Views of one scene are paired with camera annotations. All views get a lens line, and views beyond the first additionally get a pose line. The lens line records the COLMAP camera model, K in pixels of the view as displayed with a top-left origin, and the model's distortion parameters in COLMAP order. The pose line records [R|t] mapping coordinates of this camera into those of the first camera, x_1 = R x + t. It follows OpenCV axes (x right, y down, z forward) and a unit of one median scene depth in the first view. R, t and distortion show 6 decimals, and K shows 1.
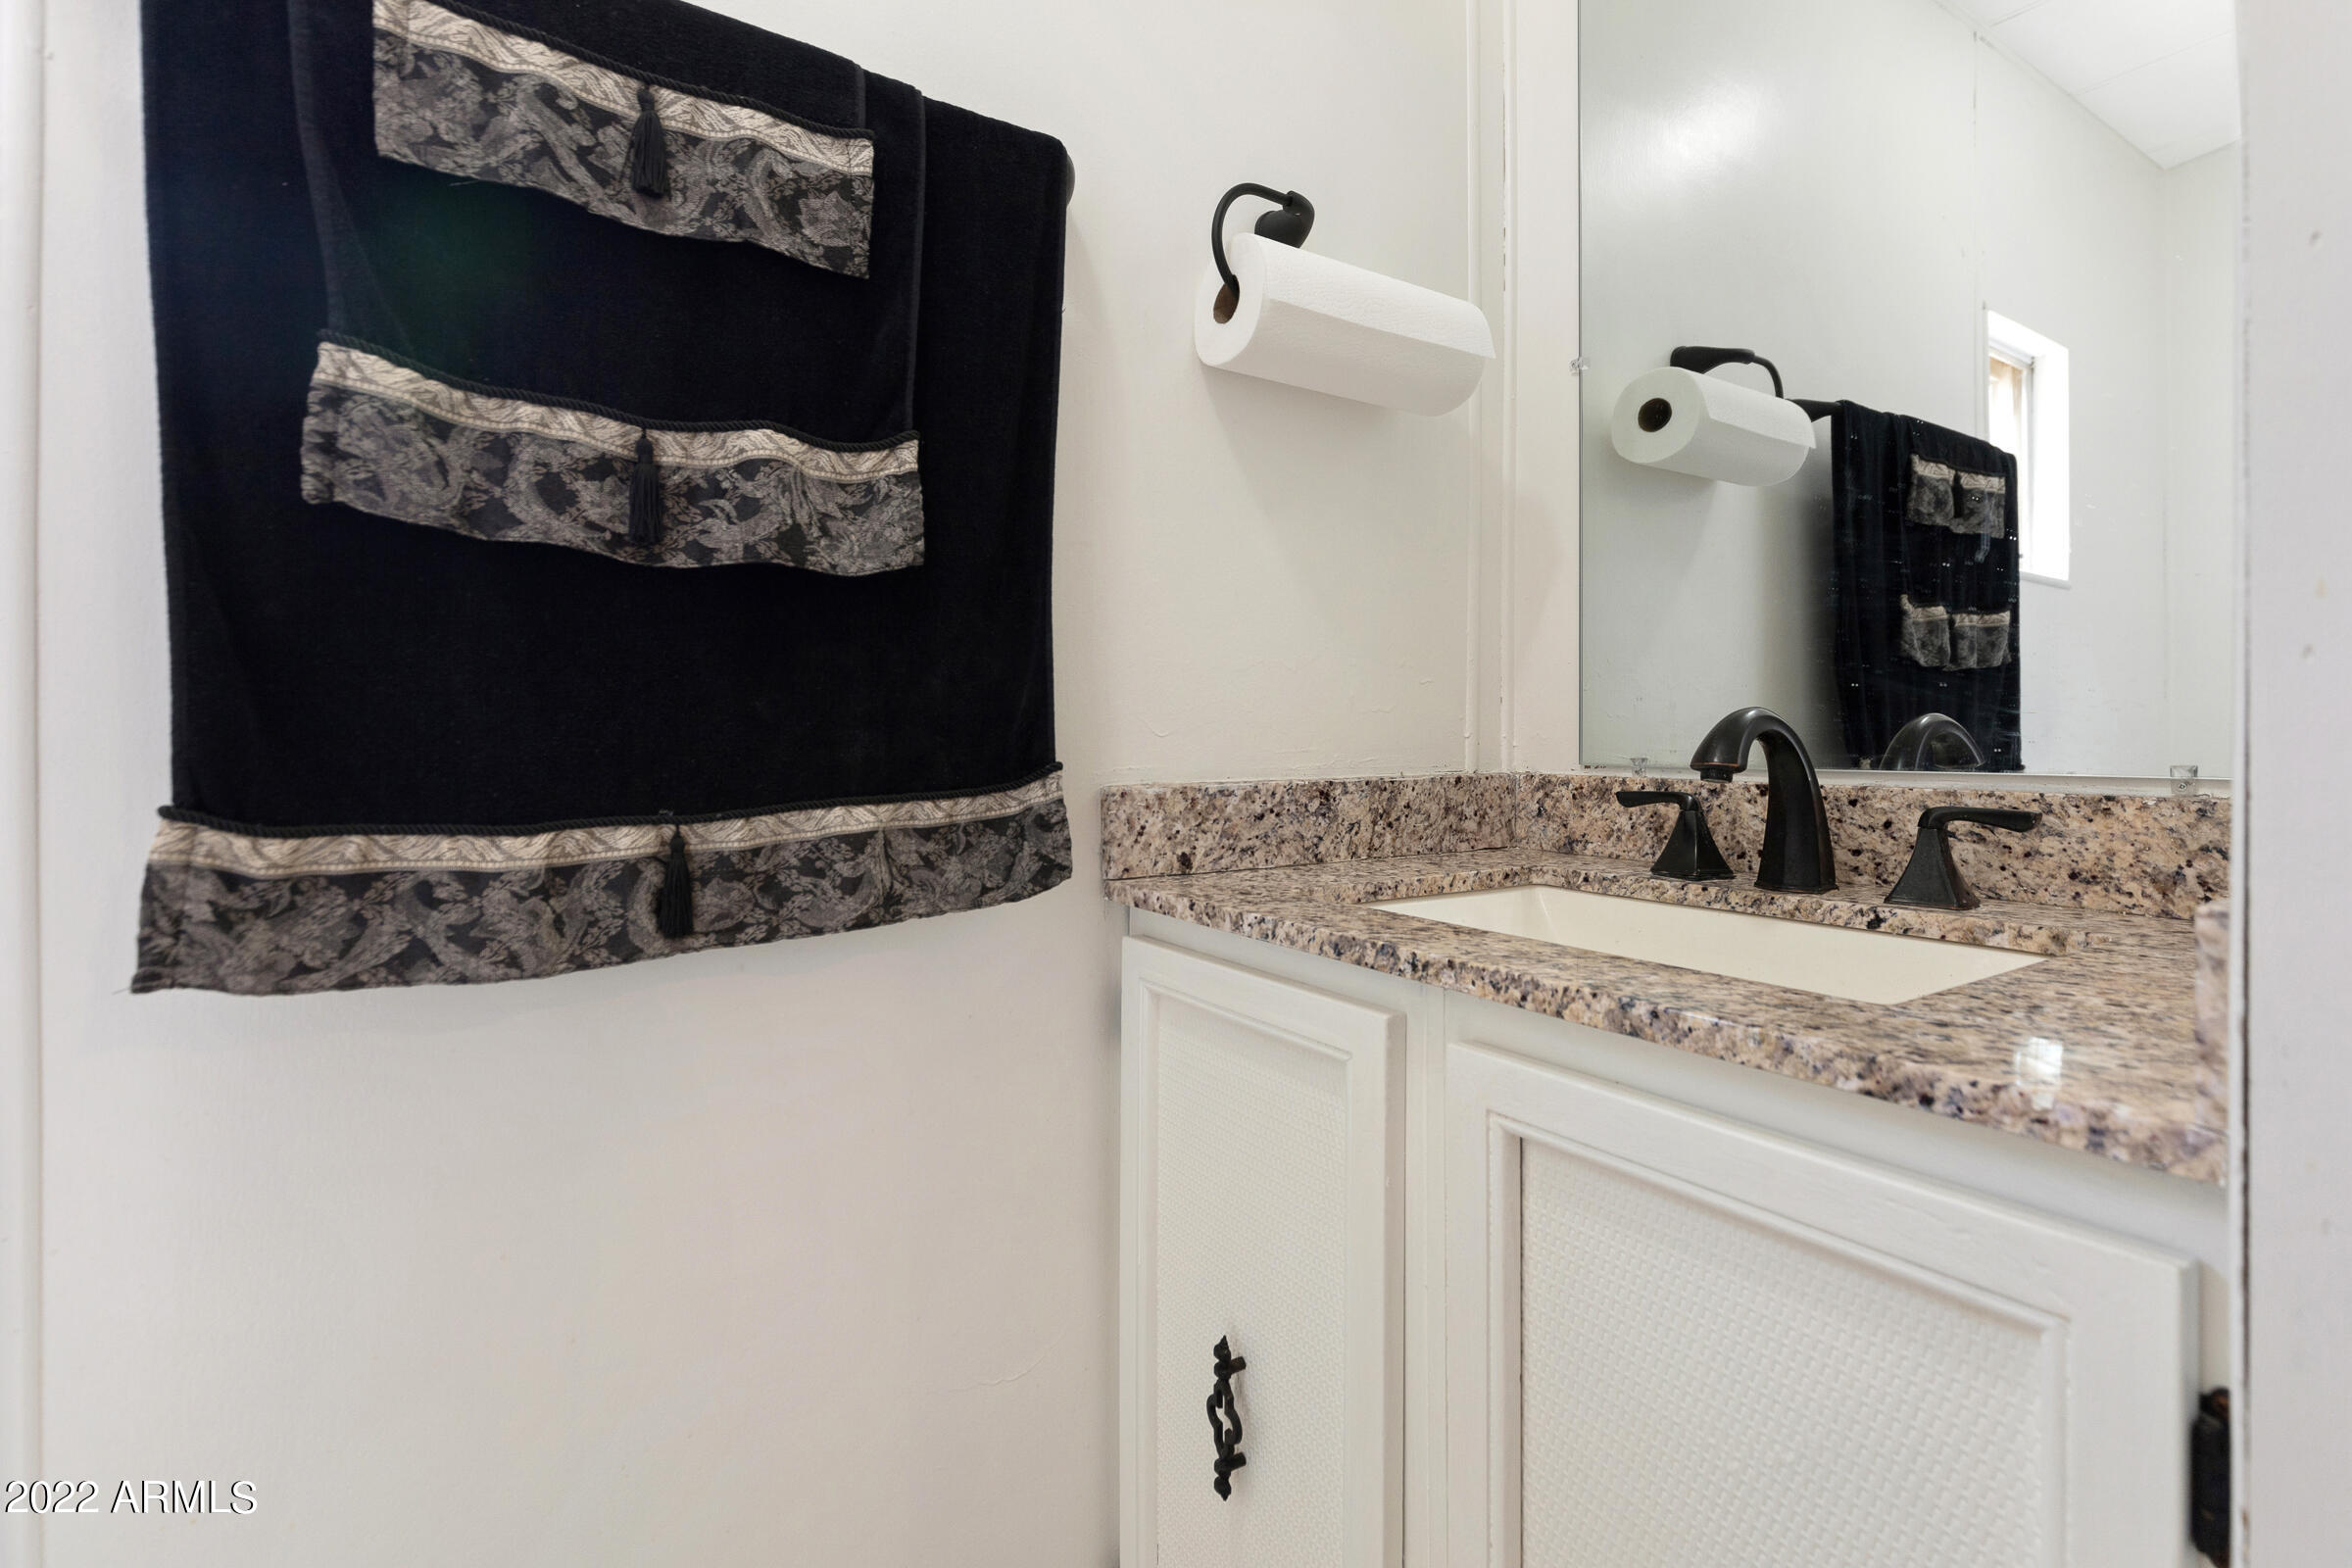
lens RADIAL K [[1069.0, 0, 1176.7], [0, 1069.0, 747.8], [0, 0, 1]] dist [0.000866, -0.000492]
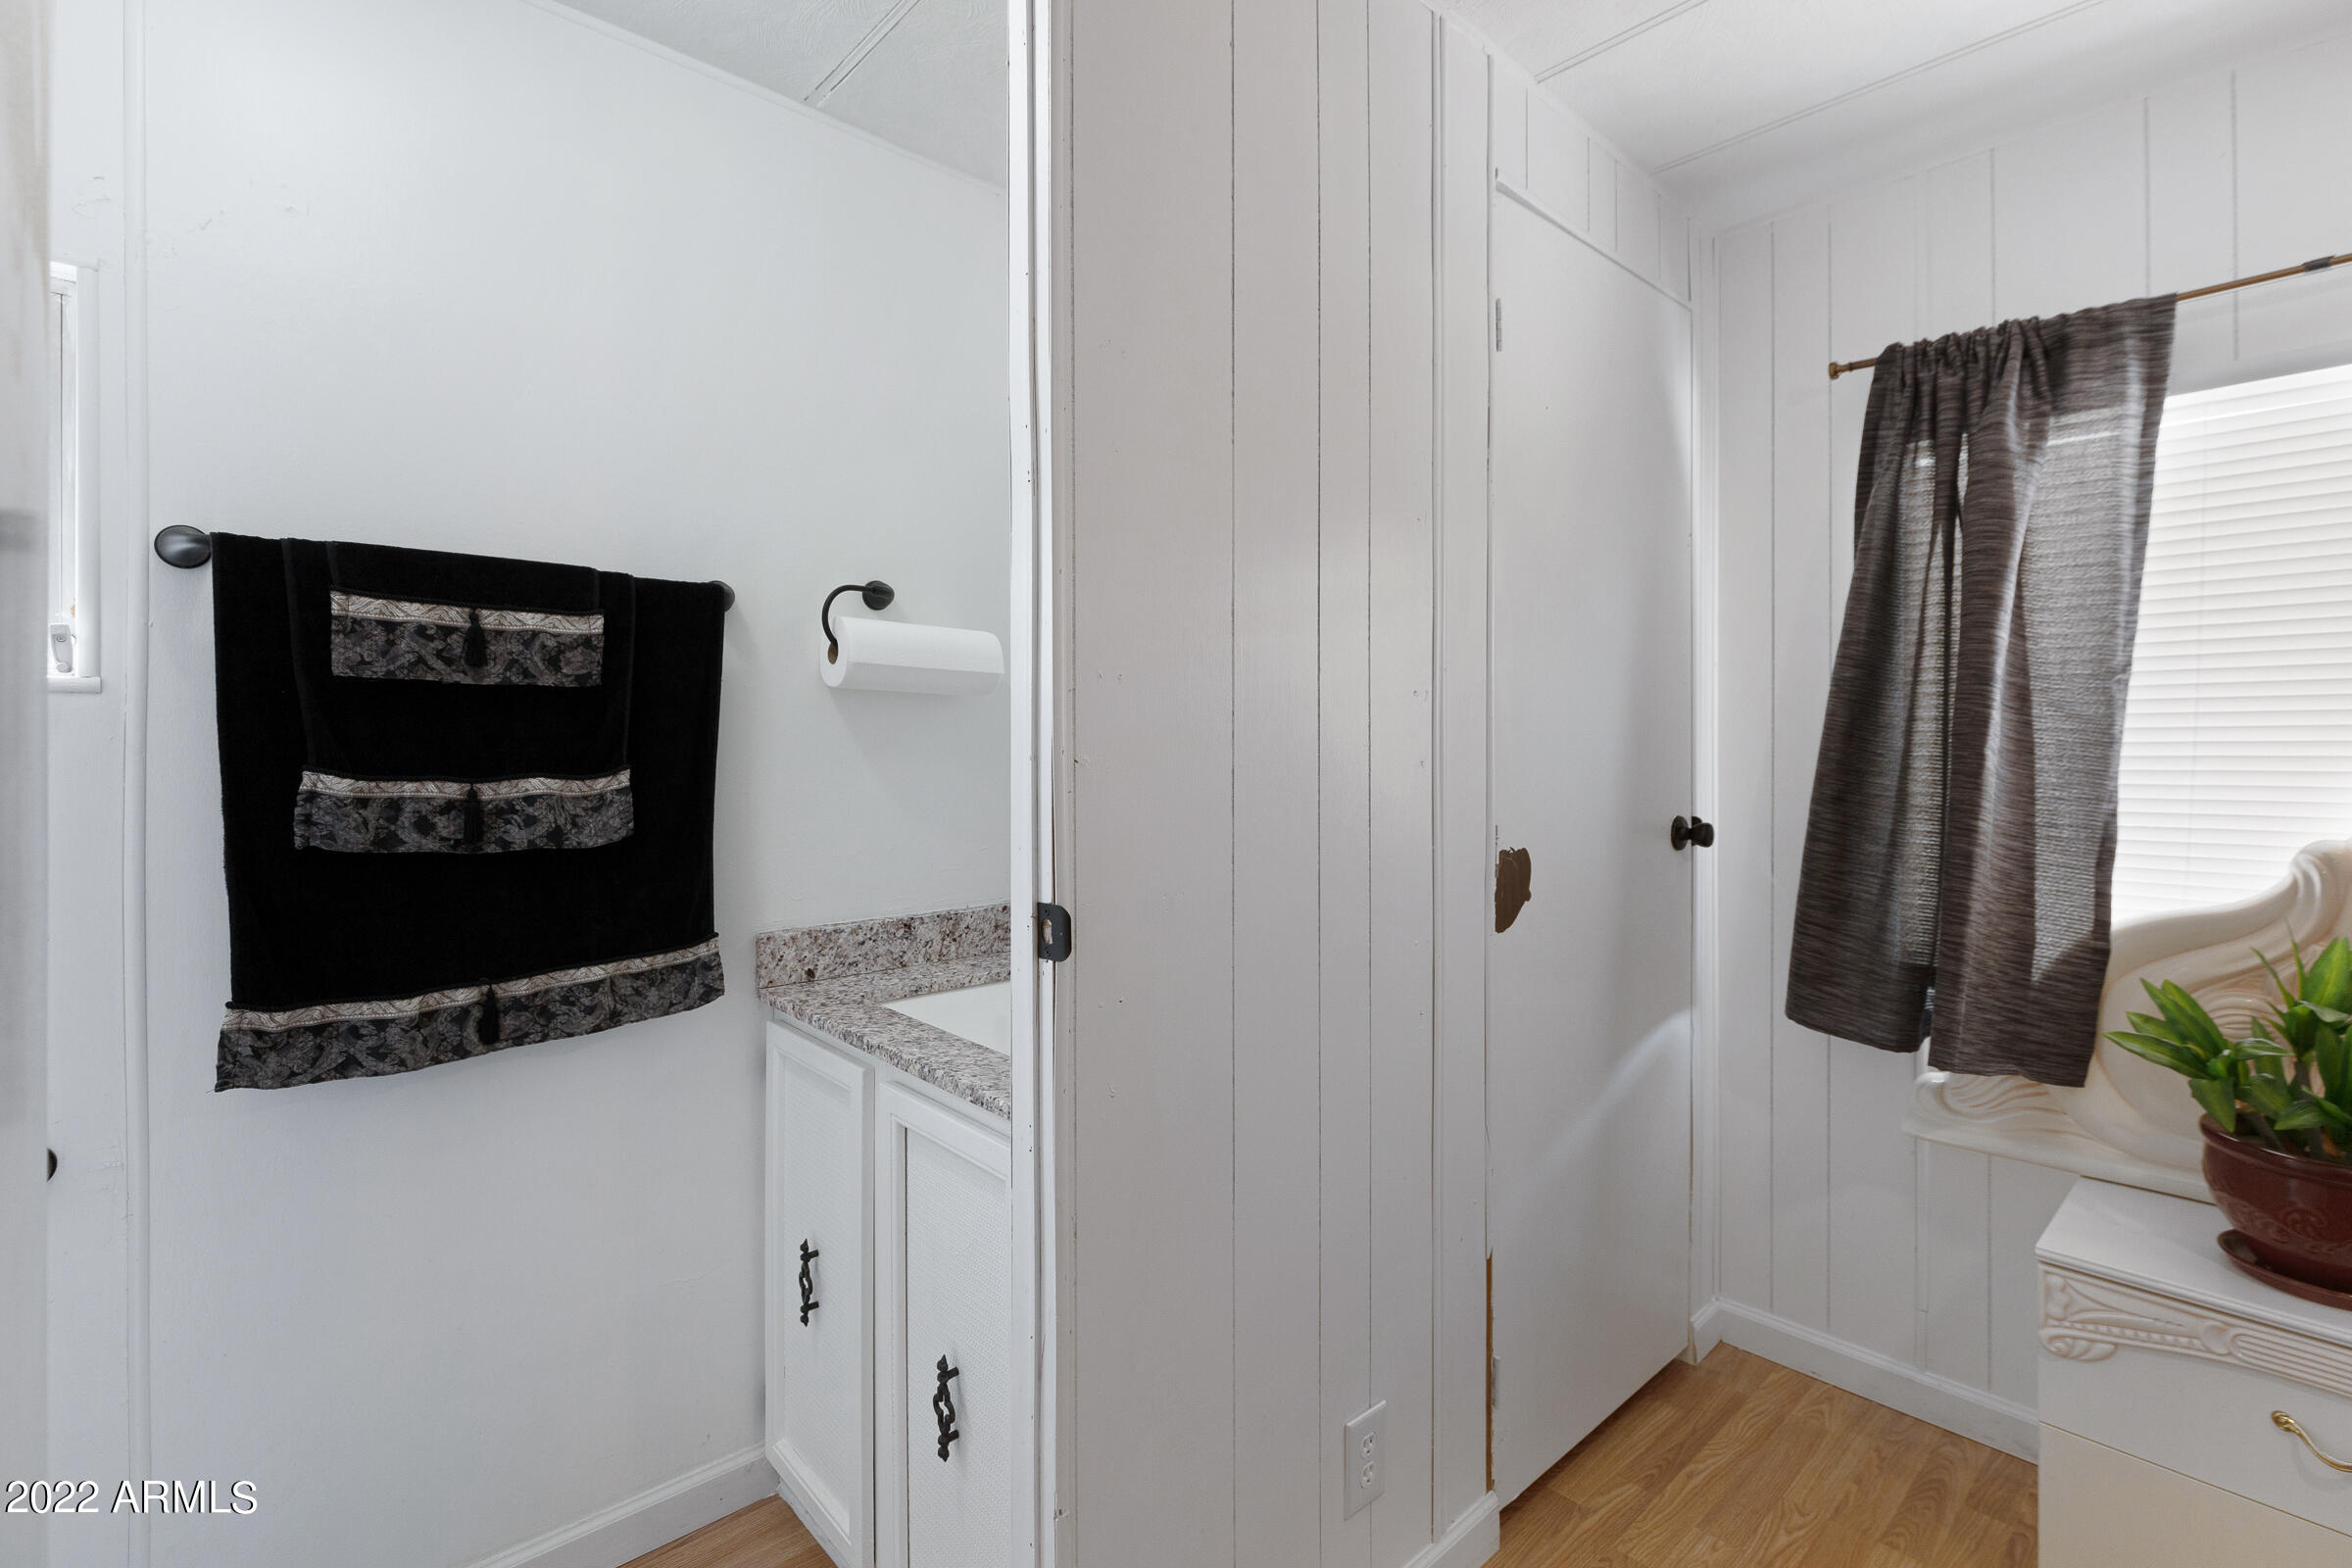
lens RADIAL K [[1045.8, 0, 1183.2], [0, 1045.8, 755.3], [0, 0, 1]] dist [-0.001878, 0.000953]
pose [[0.987528, 0.001608, 0.157433, 0.471727], [-0.001813, 0.999998, 0.001157, -0.348742], [-0.157431, -0.001428, 0.987529, -1.062308]]
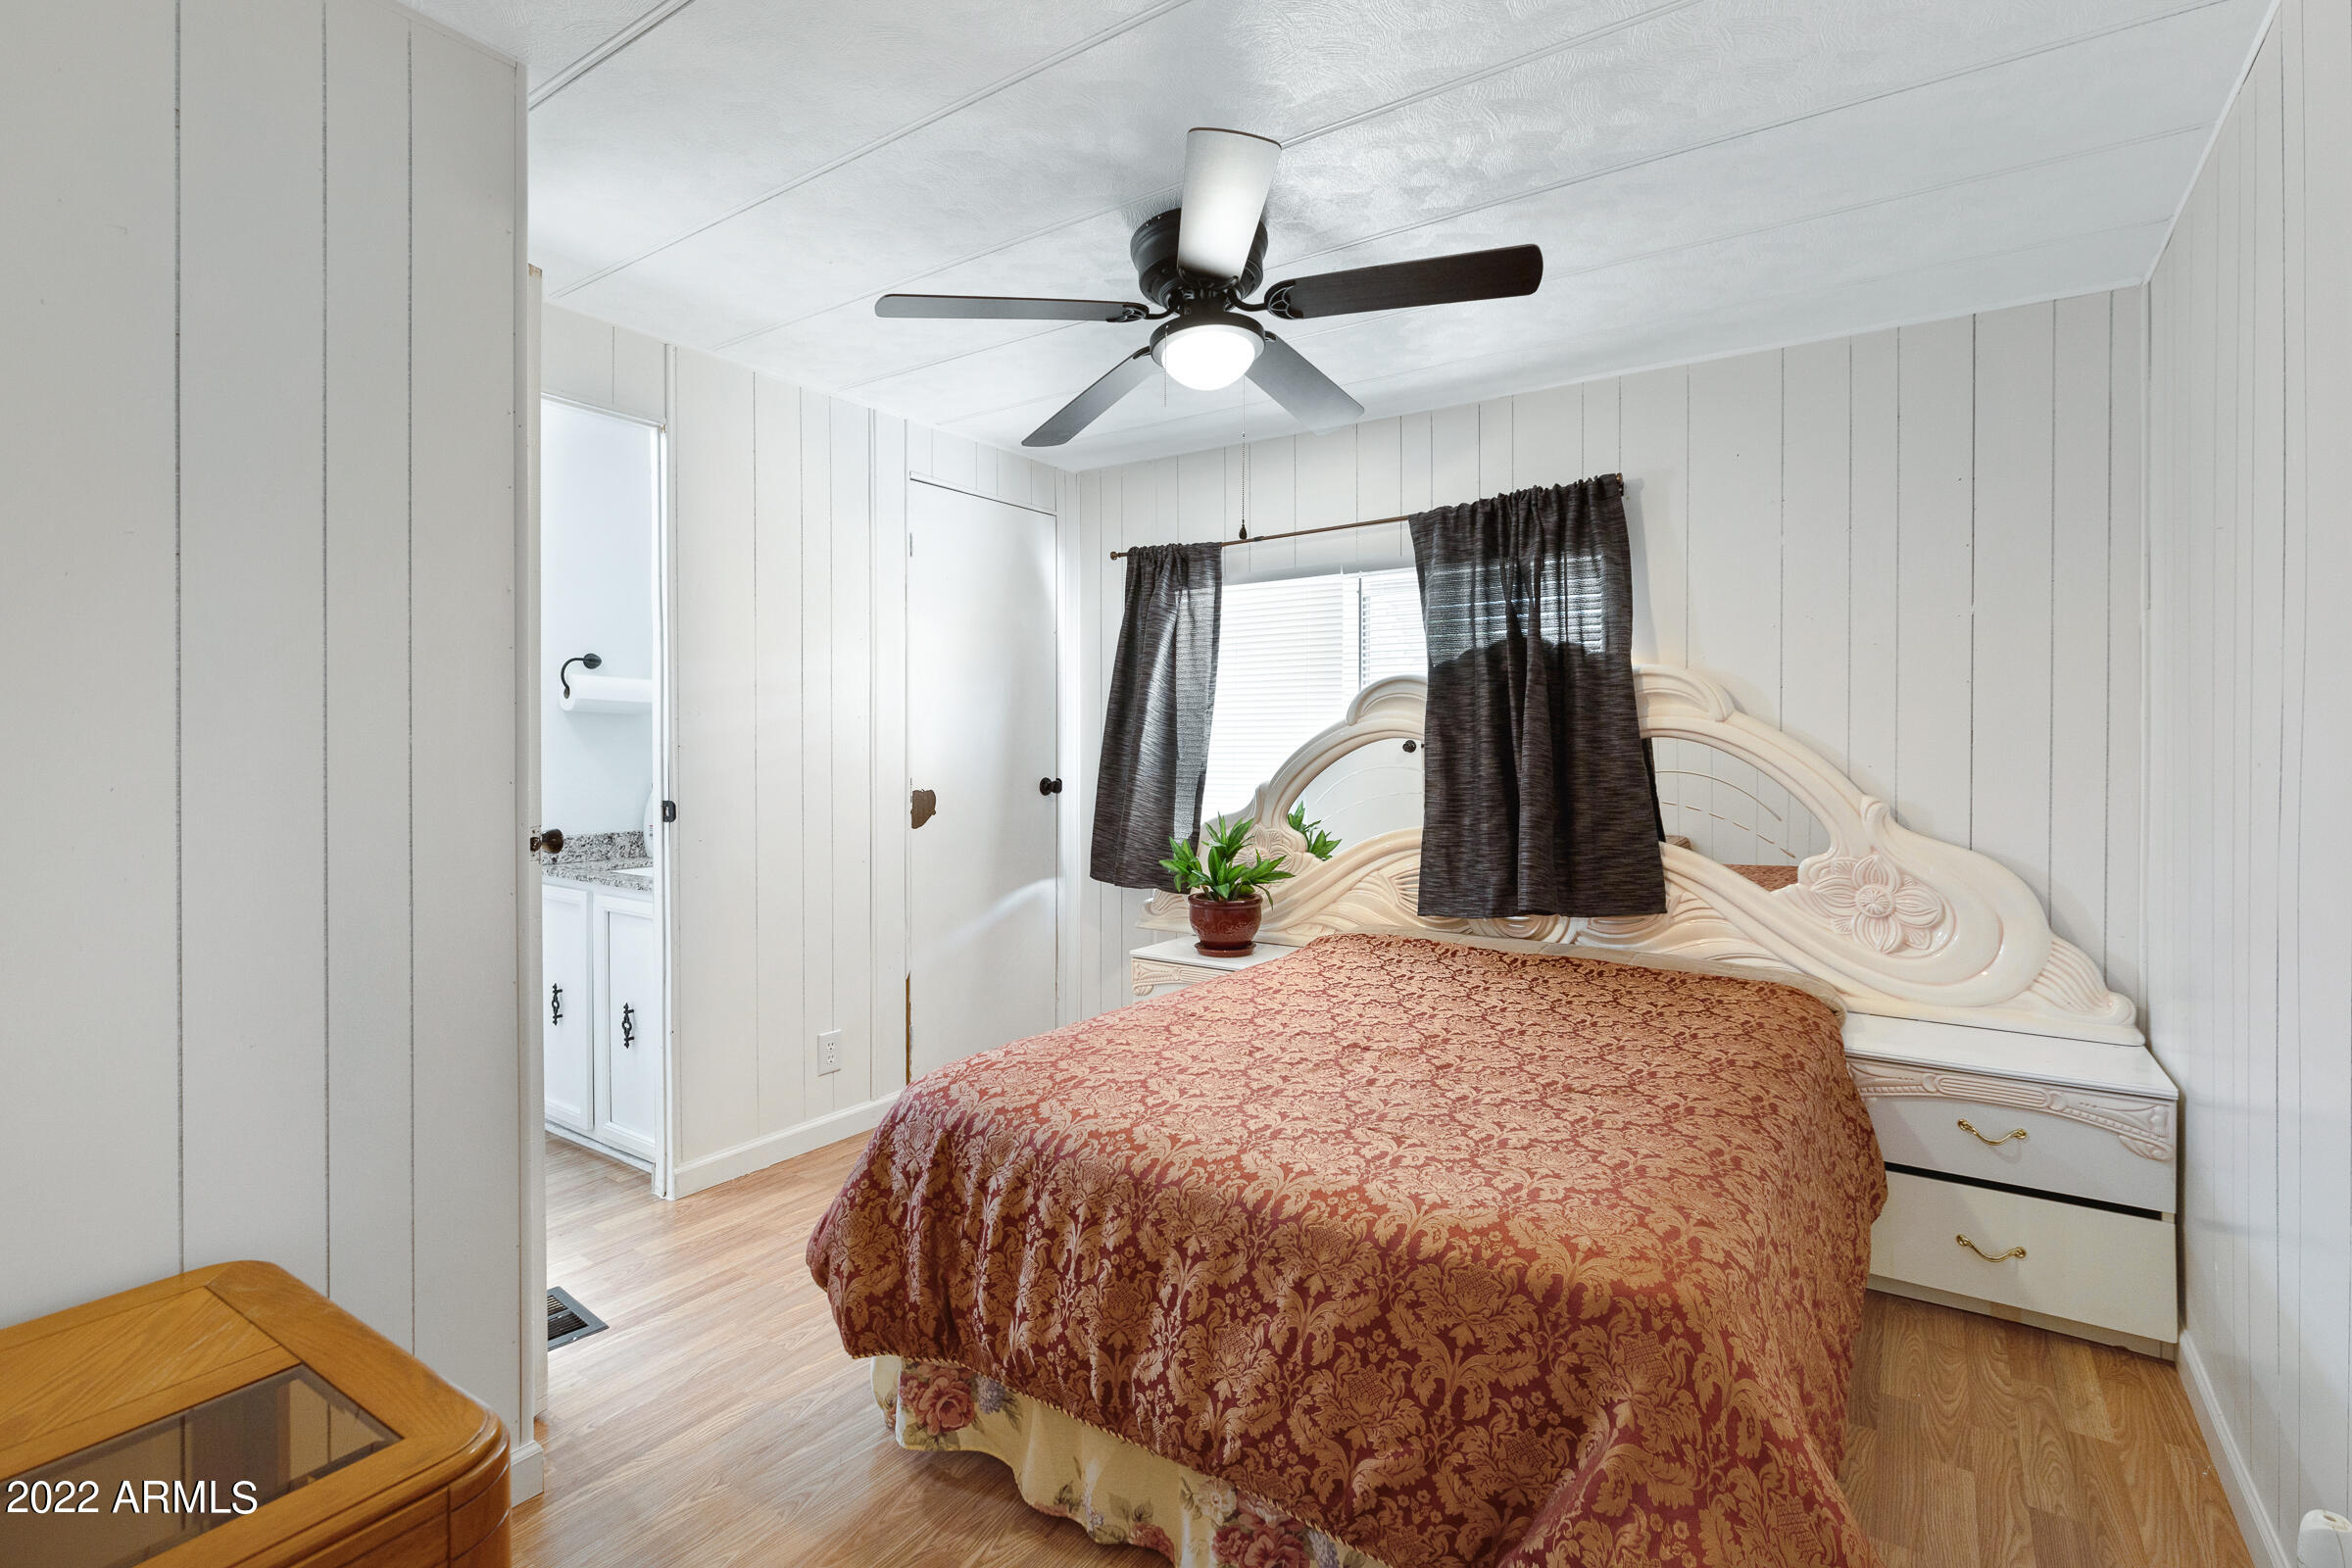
lens RADIAL K [[1058.3, 0, 1179.2], [0, 1058.3, 758.1], [0, 0, 1]] dist [0.017002, -0.020852]
pose [[0.926059, -0.002328, 0.377370, 0.782912], [0.000136, 0.999983, 0.005834, -0.318581], [-0.377378, -0.005351, 0.926044, -3.871074]]
